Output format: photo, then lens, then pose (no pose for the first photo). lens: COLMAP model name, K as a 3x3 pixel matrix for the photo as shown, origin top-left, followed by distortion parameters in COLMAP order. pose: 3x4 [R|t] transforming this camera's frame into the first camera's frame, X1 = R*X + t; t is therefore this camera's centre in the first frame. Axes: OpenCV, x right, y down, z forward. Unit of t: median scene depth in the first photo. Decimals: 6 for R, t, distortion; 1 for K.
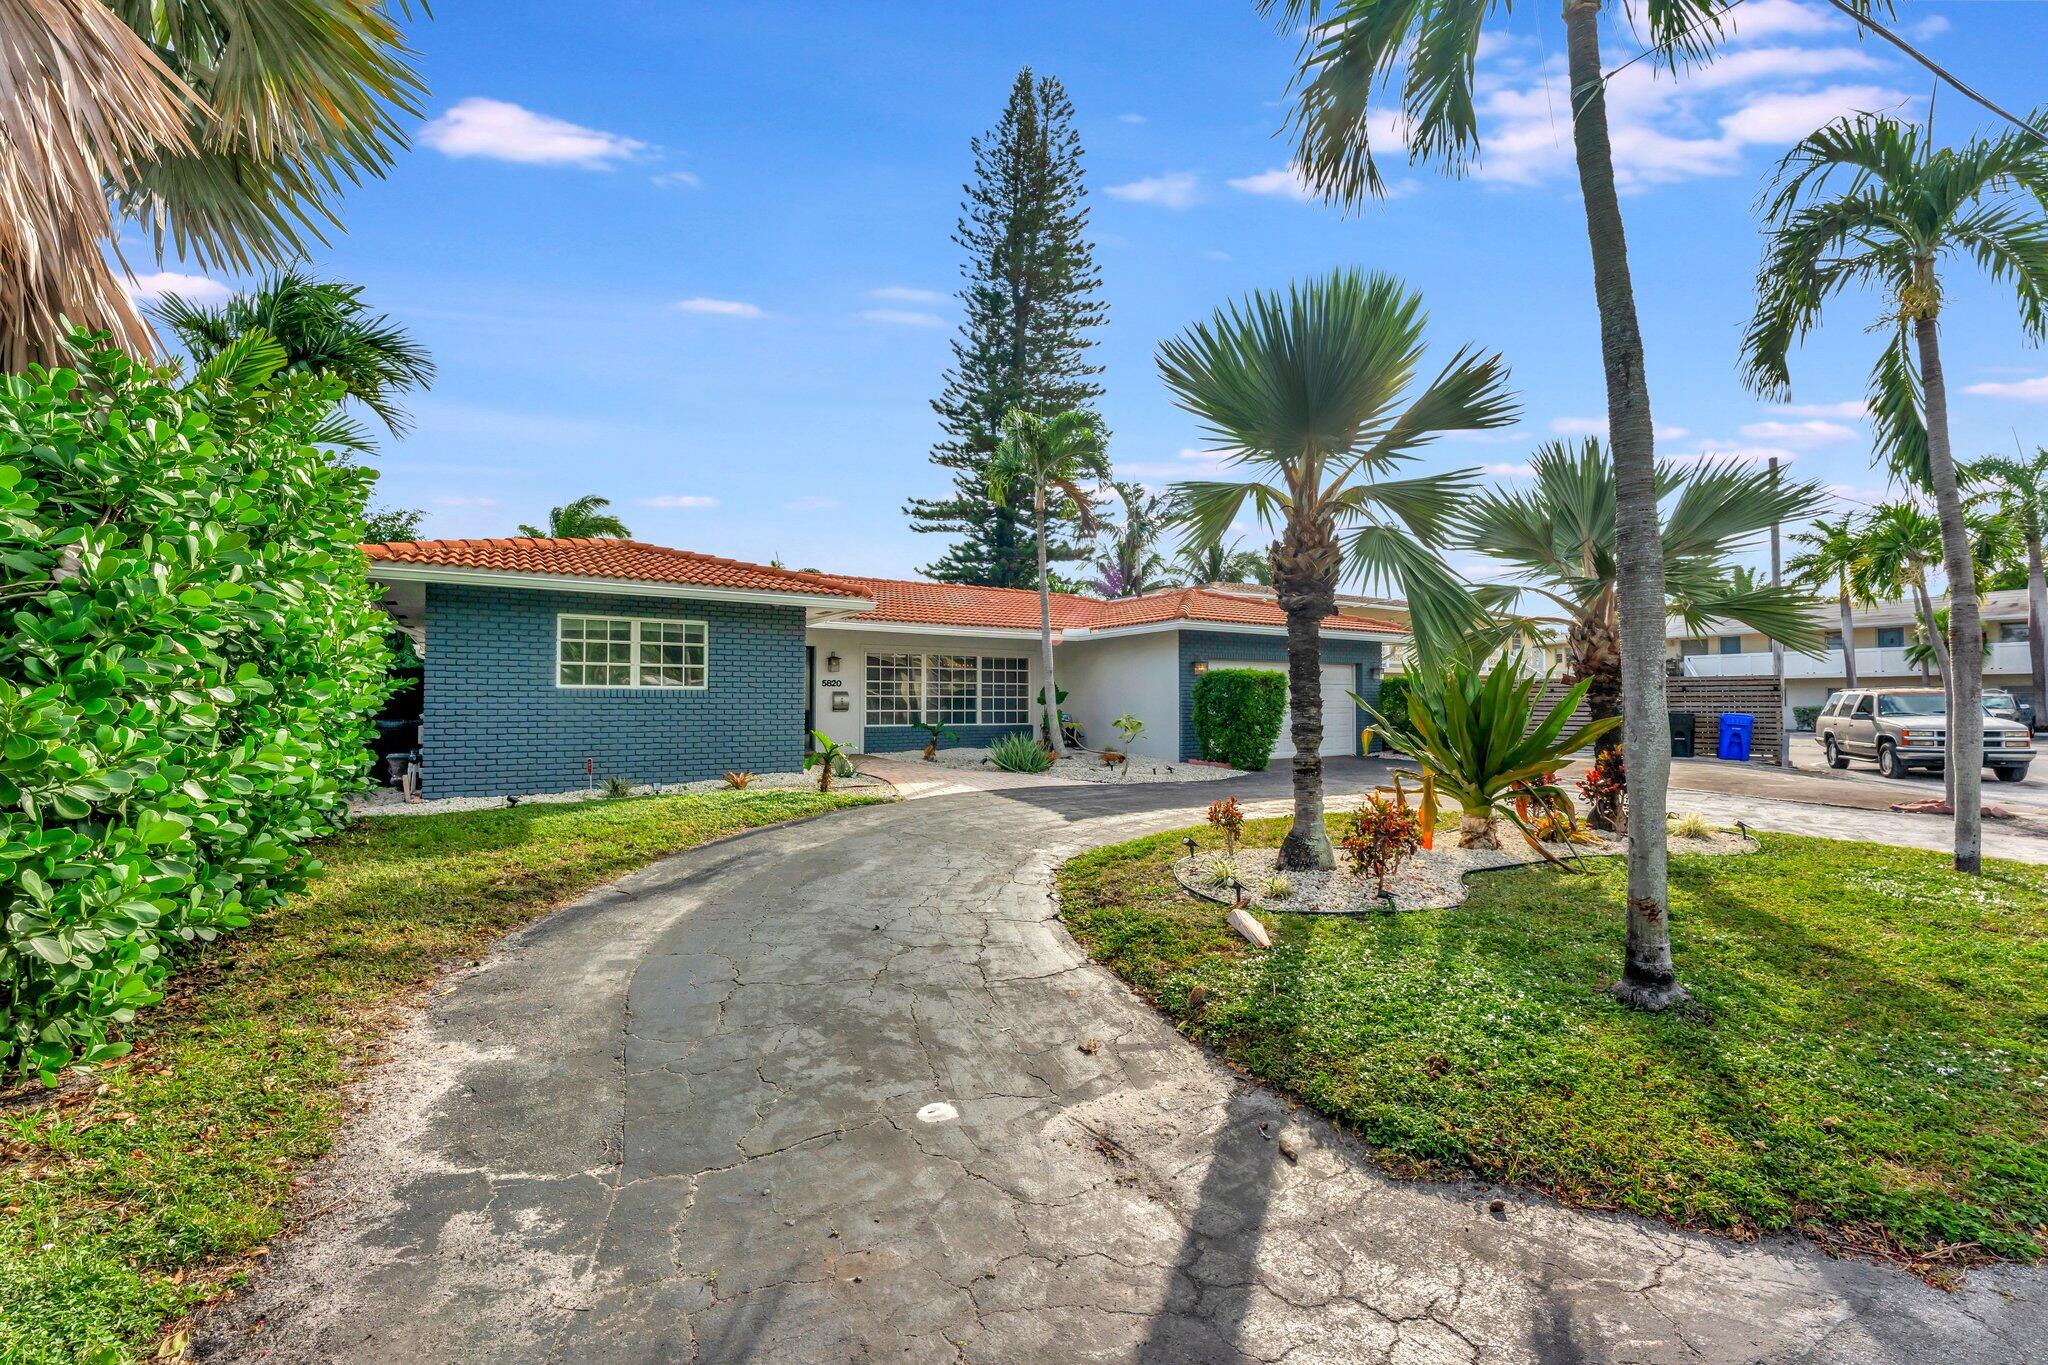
lens RADIAL K [[864.9, 0, 1034.8], [0, 864.9, 687.6], [0, 0, 1]] dist [0.001370, -0.000418]
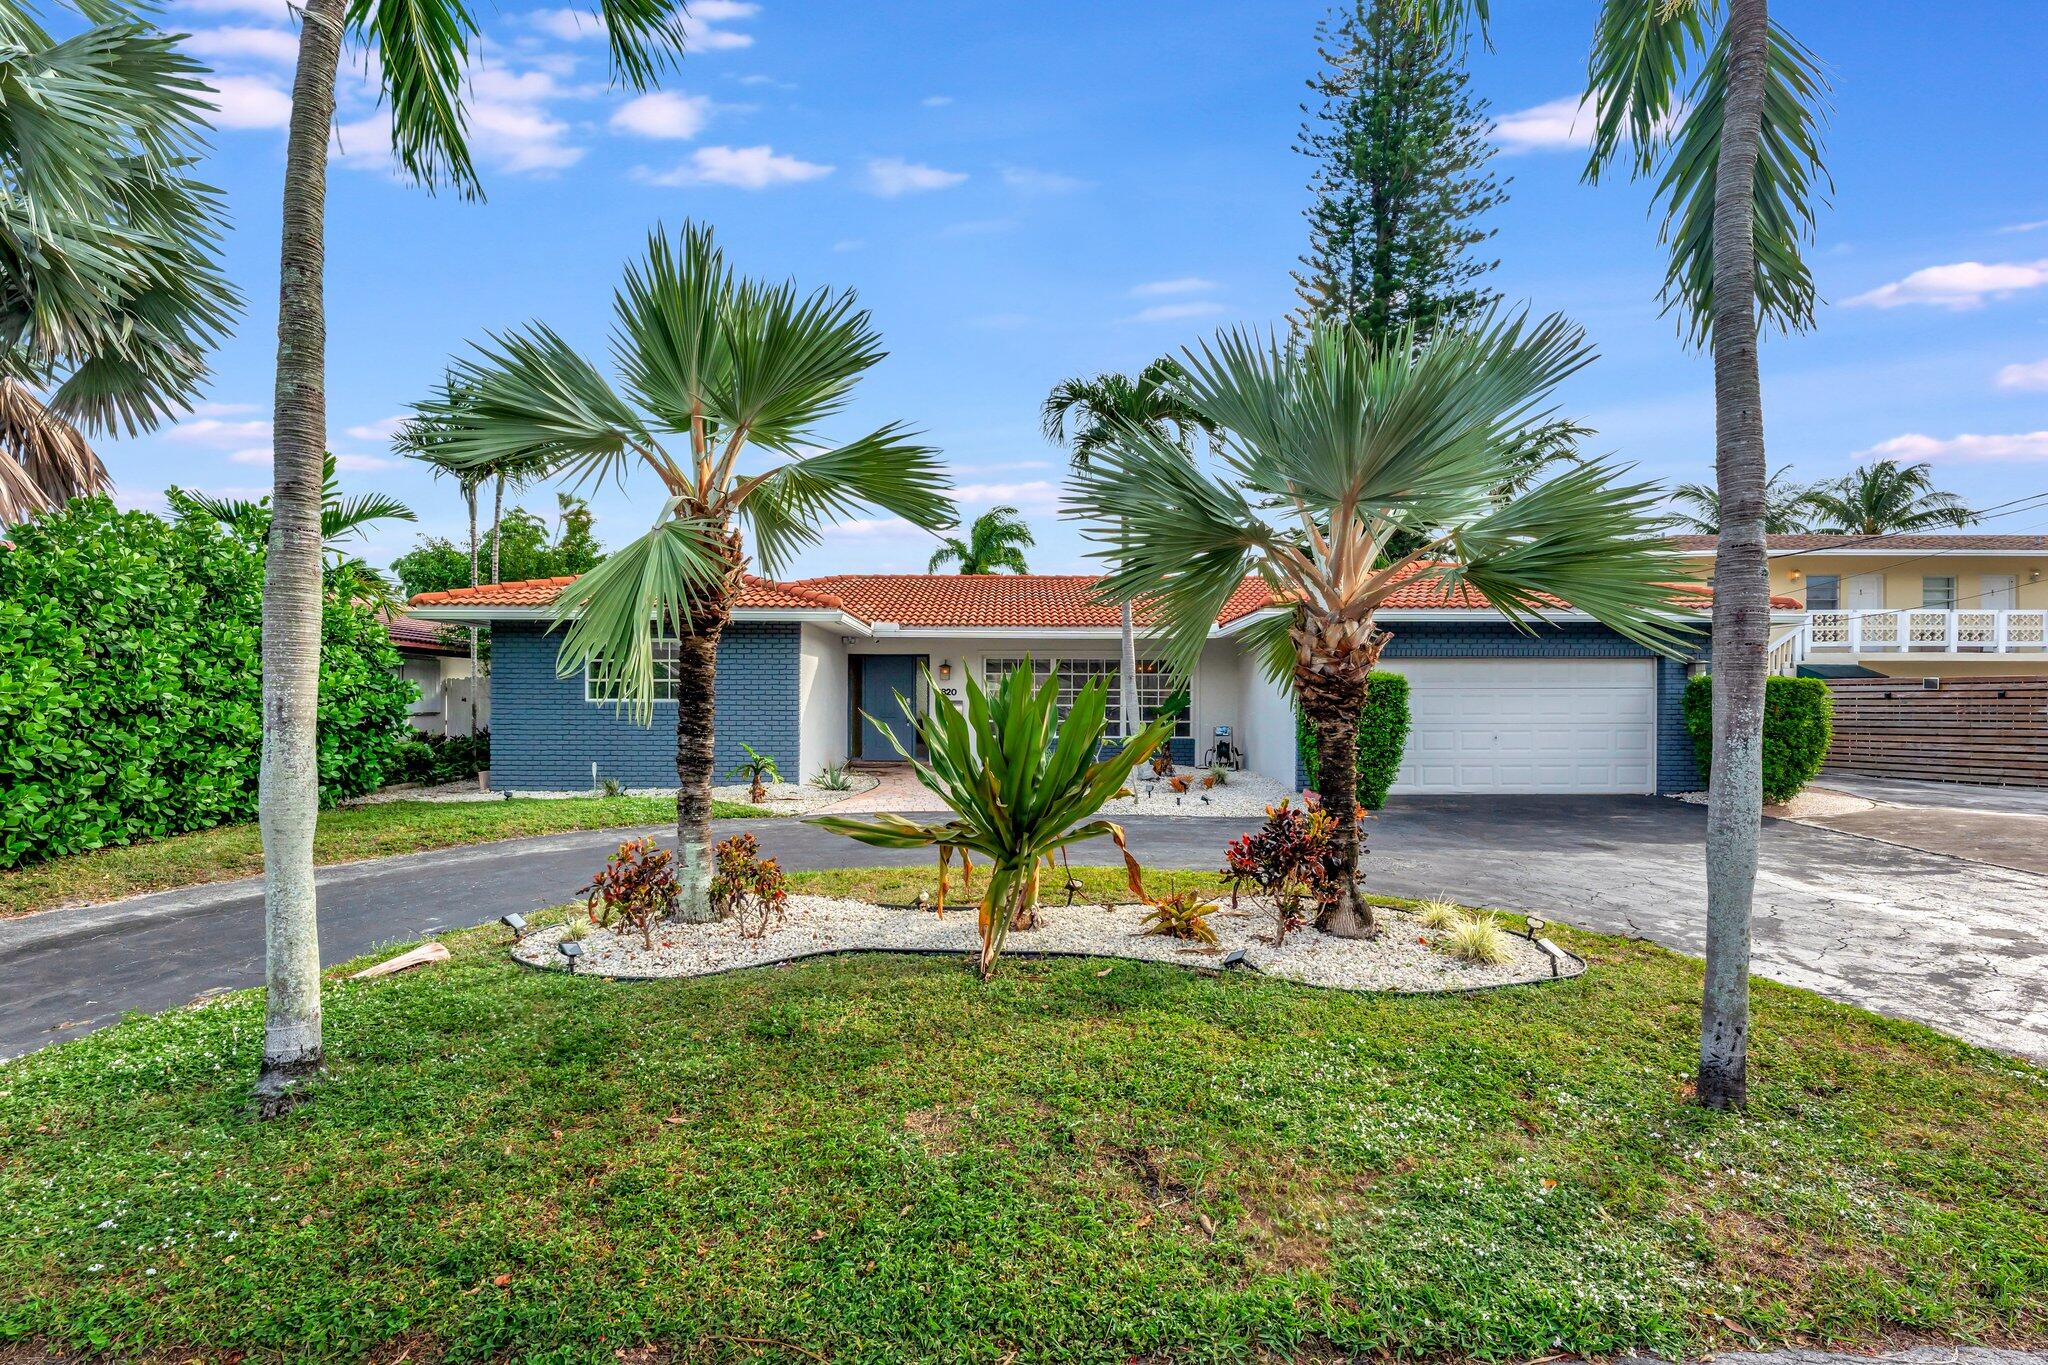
lens RADIAL K [[938.9, 0, 1024.0], [0, 938.9, 682.5], [0, 0, 1]] dist [0.023173, 0.000150]
pose [[0.831255, -0.011574, -0.555770, 0.436029], [0.012749, 0.999917, -0.001754, -0.010428], [0.555745, -0.005627, 0.831334, 0.165153]]
